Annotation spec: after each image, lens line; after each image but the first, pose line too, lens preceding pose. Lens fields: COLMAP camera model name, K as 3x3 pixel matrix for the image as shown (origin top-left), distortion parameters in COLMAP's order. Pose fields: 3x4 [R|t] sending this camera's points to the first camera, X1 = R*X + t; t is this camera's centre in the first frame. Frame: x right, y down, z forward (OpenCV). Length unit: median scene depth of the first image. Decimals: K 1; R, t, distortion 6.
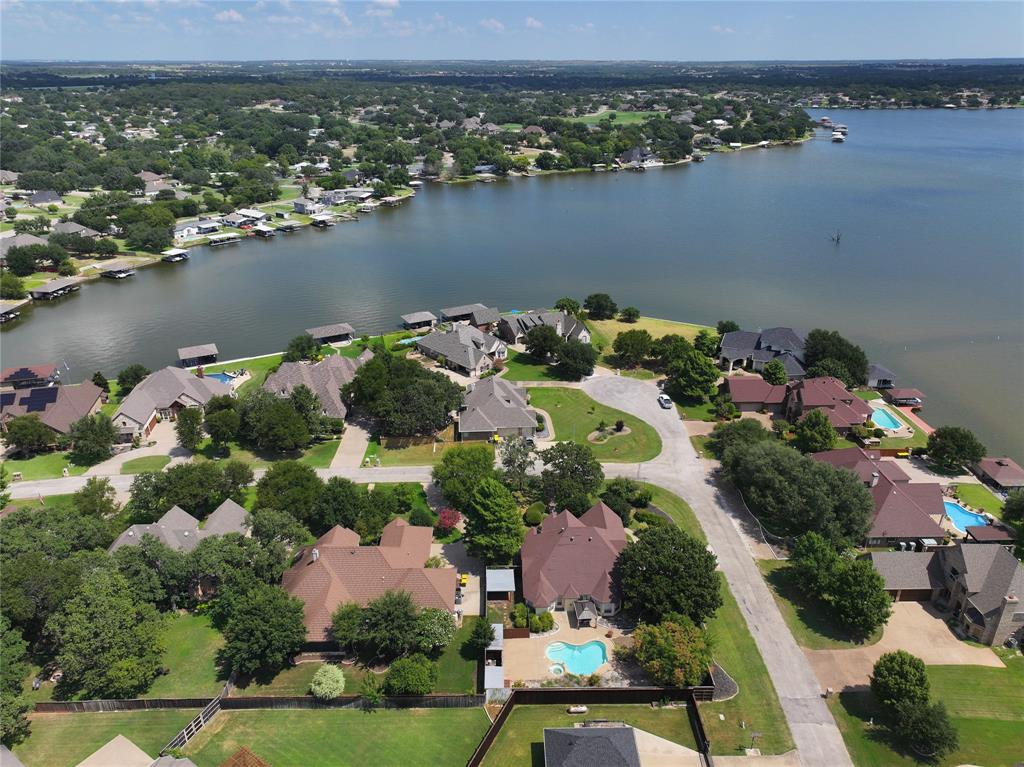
lens RADIAL K [[728.2, 0, 512.0], [0, 728.2, 383.5], [0, 0, 1]] dist [-0.000234, 0.002507]
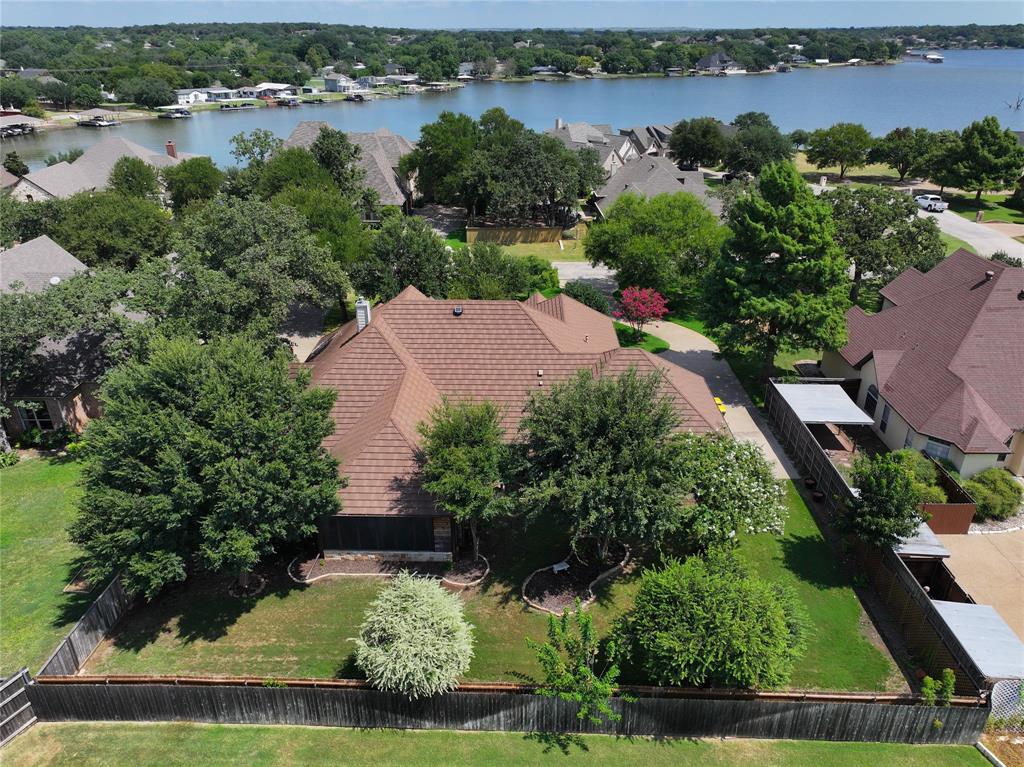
lens RADIAL K [[728.2, 0, 512.0], [0, 728.2, 383.5], [0, 0, 1]] dist [-0.000234, 0.002507]
pose [[0.999120, 0.017284, -0.038210, -0.192820], [-0.016106, 0.999392, 0.030918, 0.284201], [0.038722, -0.030275, 0.998791, 0.677581]]
